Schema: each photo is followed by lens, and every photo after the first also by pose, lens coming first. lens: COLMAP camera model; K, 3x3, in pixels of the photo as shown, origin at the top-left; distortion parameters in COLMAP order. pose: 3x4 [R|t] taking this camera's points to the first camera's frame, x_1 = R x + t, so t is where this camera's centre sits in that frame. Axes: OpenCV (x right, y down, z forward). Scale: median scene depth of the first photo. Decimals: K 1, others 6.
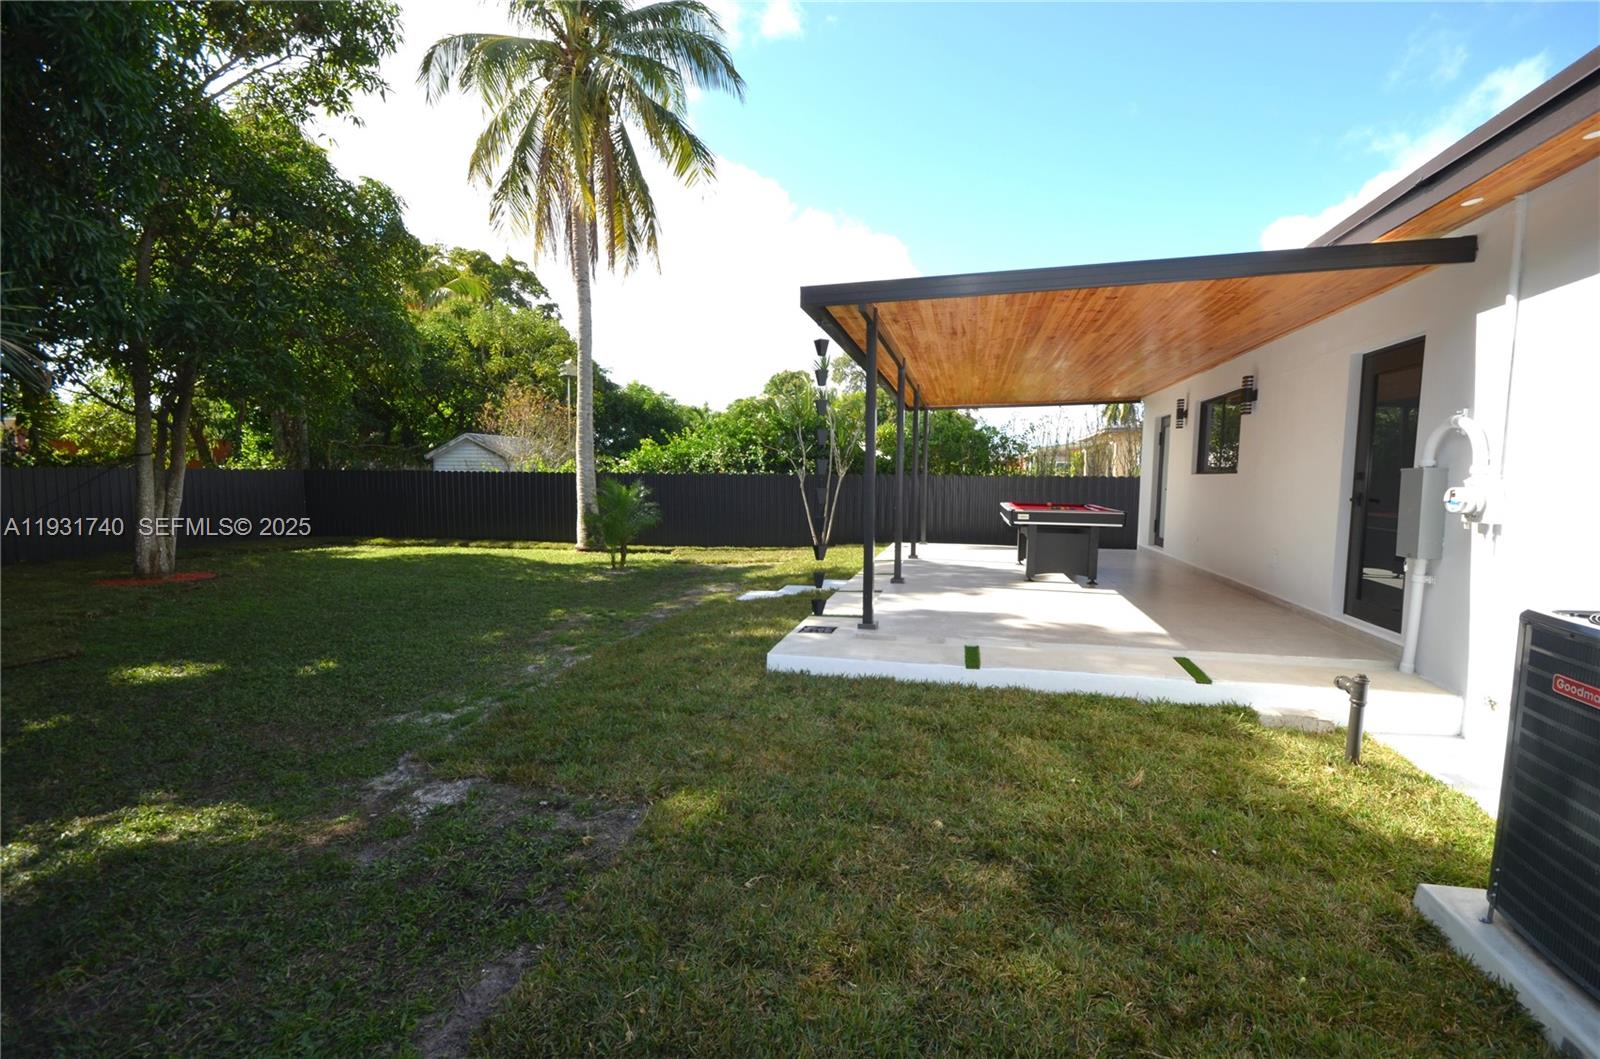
lens RADIAL K [[723.8, 0, 825.2], [0, 723.8, 535.7], [0, 0, 1]] dist [0.003141, -0.000297]
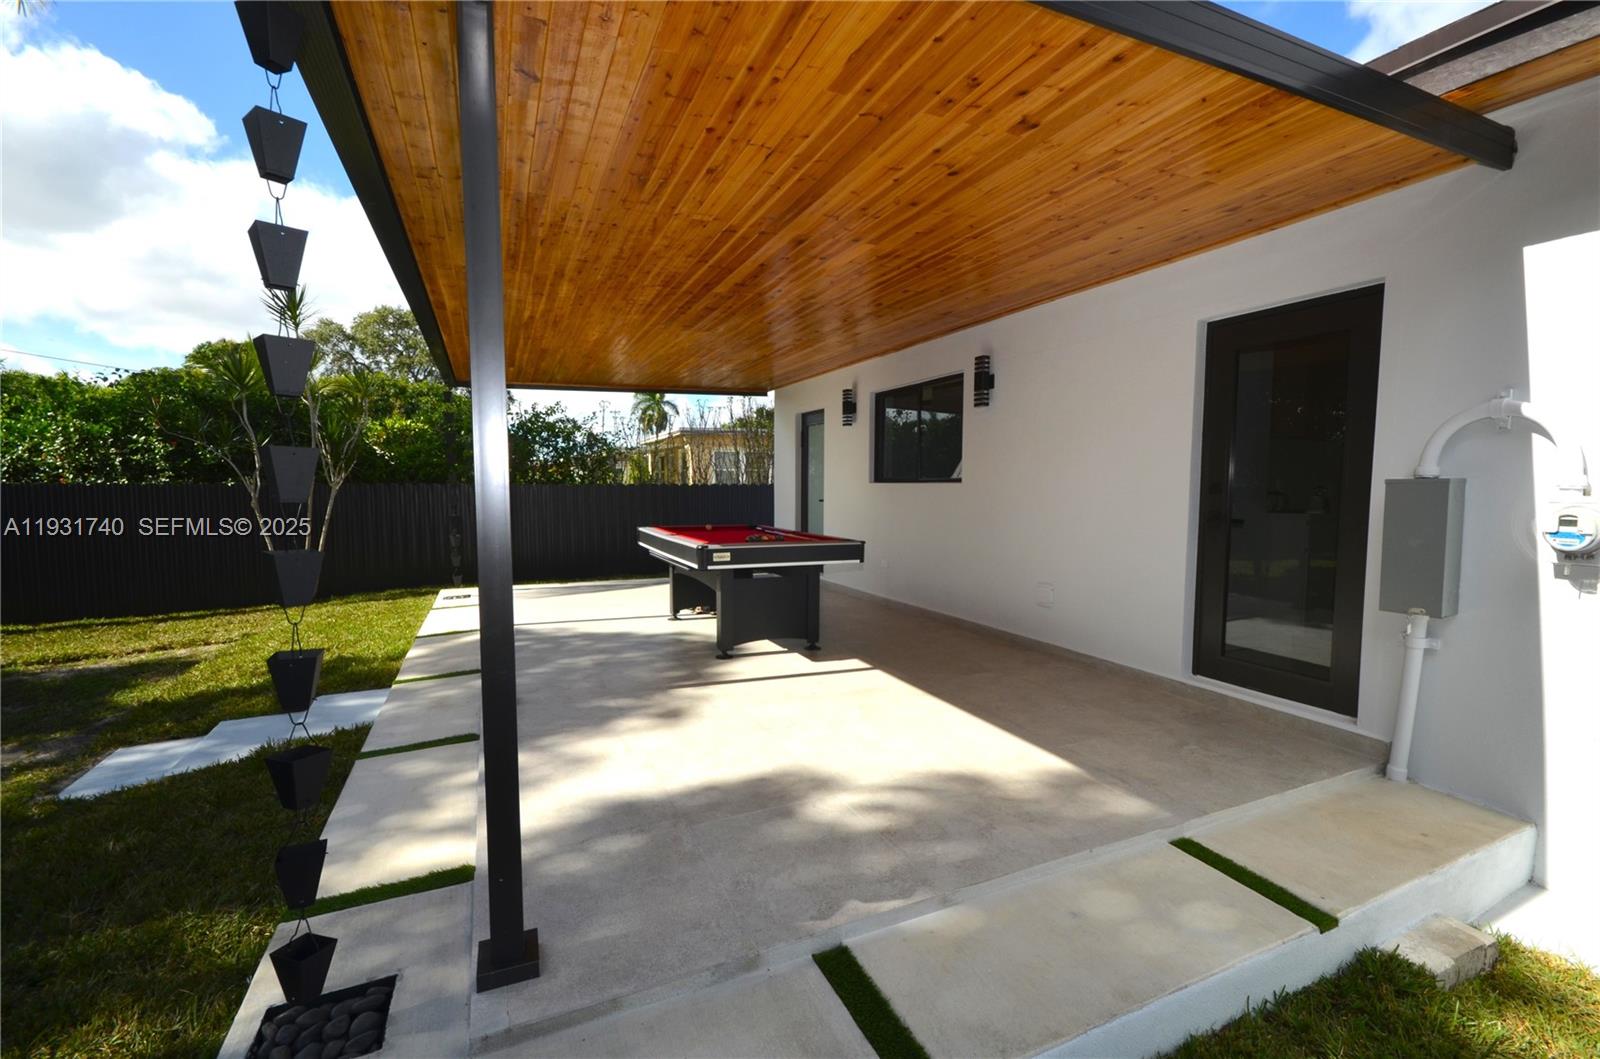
lens RADIAL K [[705.4, 0, 815.5], [0, 705.4, 538.2], [0, 0, 1]] dist [-0.002064, -0.001584]
pose [[0.806574, -0.050550, 0.588967, -0.003698], [0.052496, 0.998526, 0.013810, -0.027960], [-0.588797, 0.019780, 0.808039, 0.296944]]
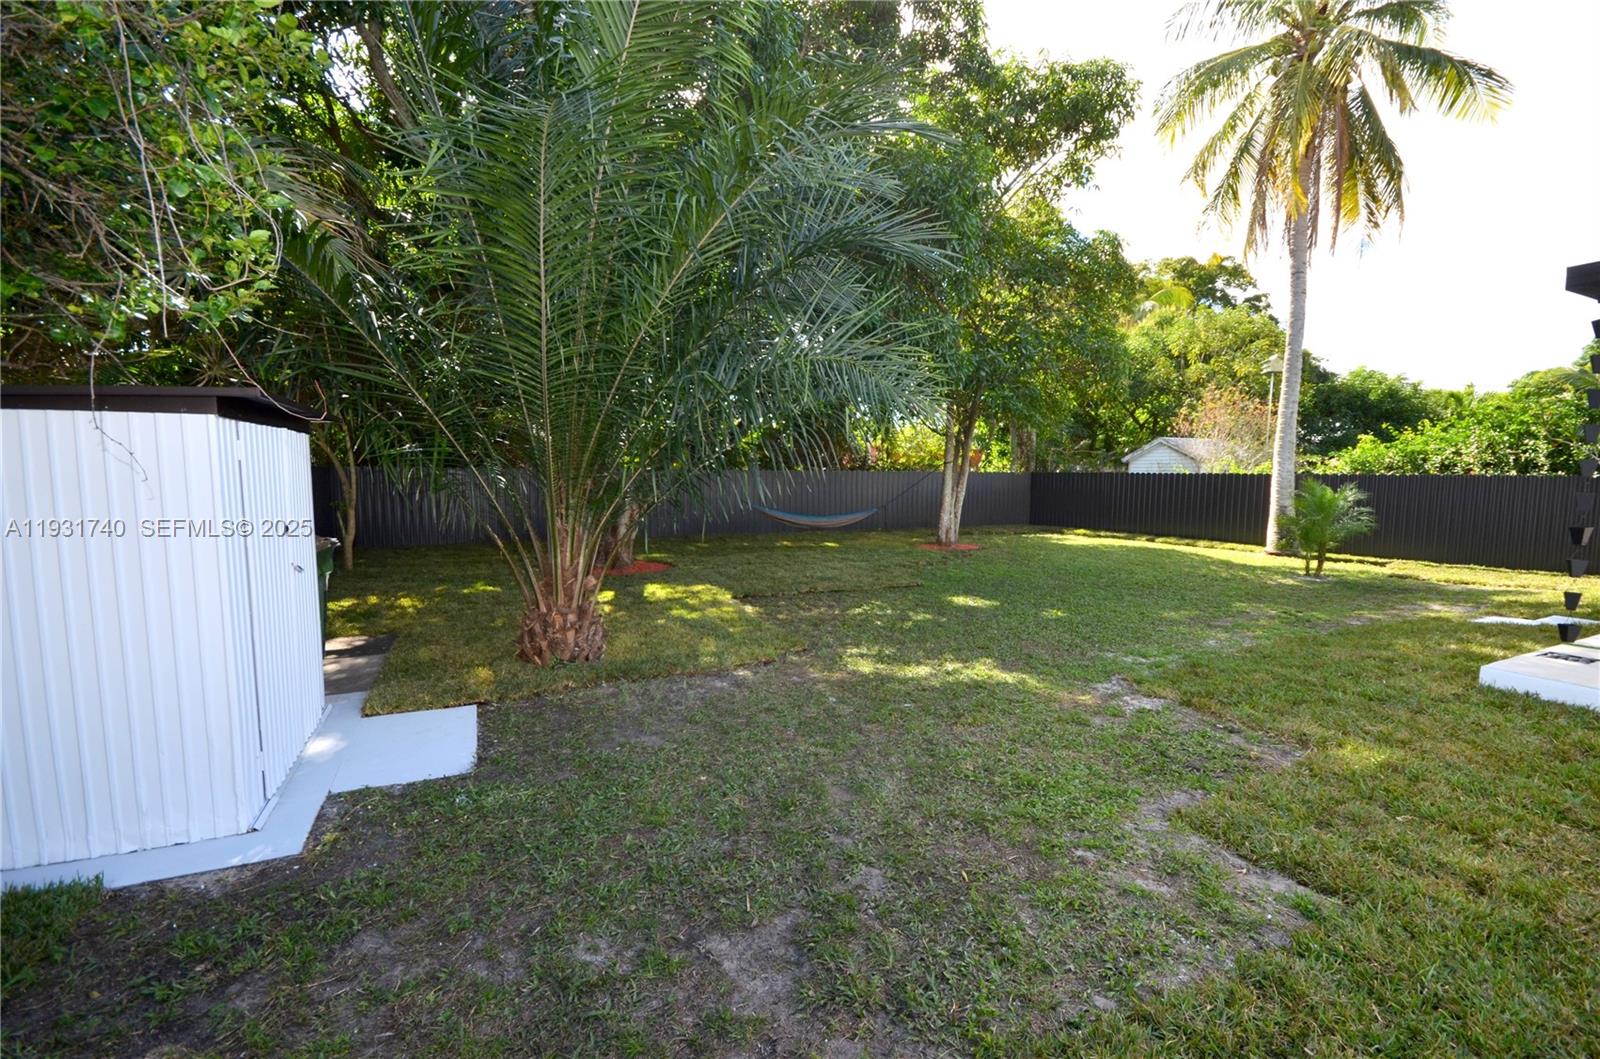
lens RADIAL K [[721.1, 0, 803.8], [0, 721.1, 540.9], [0, 0, 1]] dist [0.009060, -0.010376]
pose [[0.618306, 0.070638, -0.782757, 0.034347], [-0.066258, 0.997092, 0.037643, 0.007899], [0.783140, 0.028589, 0.621188, -0.097246]]
